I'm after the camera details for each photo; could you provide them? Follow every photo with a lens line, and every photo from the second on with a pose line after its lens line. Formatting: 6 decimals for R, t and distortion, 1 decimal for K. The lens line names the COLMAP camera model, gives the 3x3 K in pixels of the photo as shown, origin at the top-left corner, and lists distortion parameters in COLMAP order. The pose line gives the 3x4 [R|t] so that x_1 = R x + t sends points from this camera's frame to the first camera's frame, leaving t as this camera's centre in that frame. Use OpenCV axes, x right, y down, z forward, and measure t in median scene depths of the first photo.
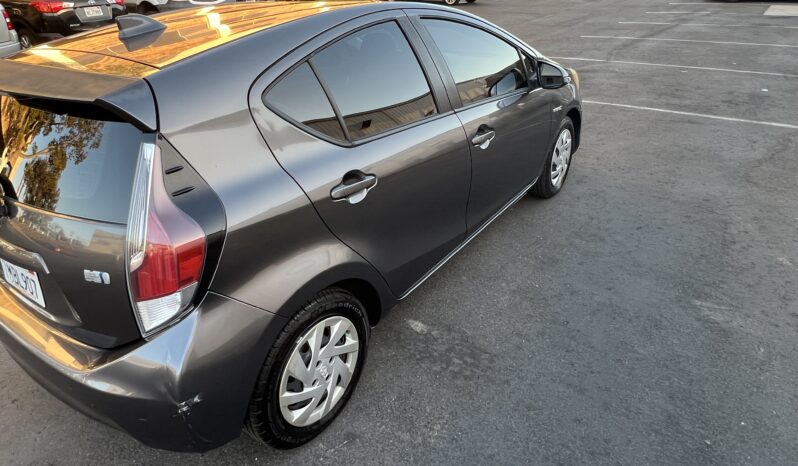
lens RADIAL K [[463.9, 0, 399.0], [0, 463.9, 233.0], [0, 0, 1]] dist [0.003474, 0.001008]
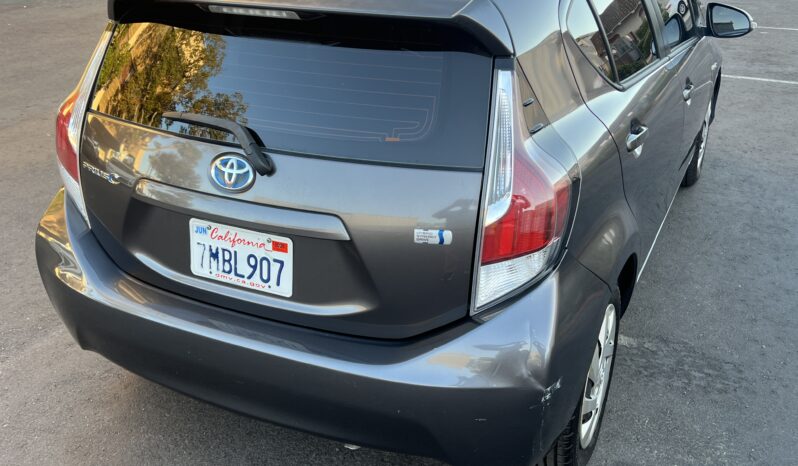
lens RADIAL K [[712.4, 0, 399.0], [0, 712.4, 233.0], [0, 0, 1]] dist [0.009922, 0.001693]
pose [[0.989322, -0.032749, 0.142017, -0.696316], [0.042750, 0.996772, -0.067953, 0.133551], [-0.139333, 0.073298, 0.987529, -0.160590]]
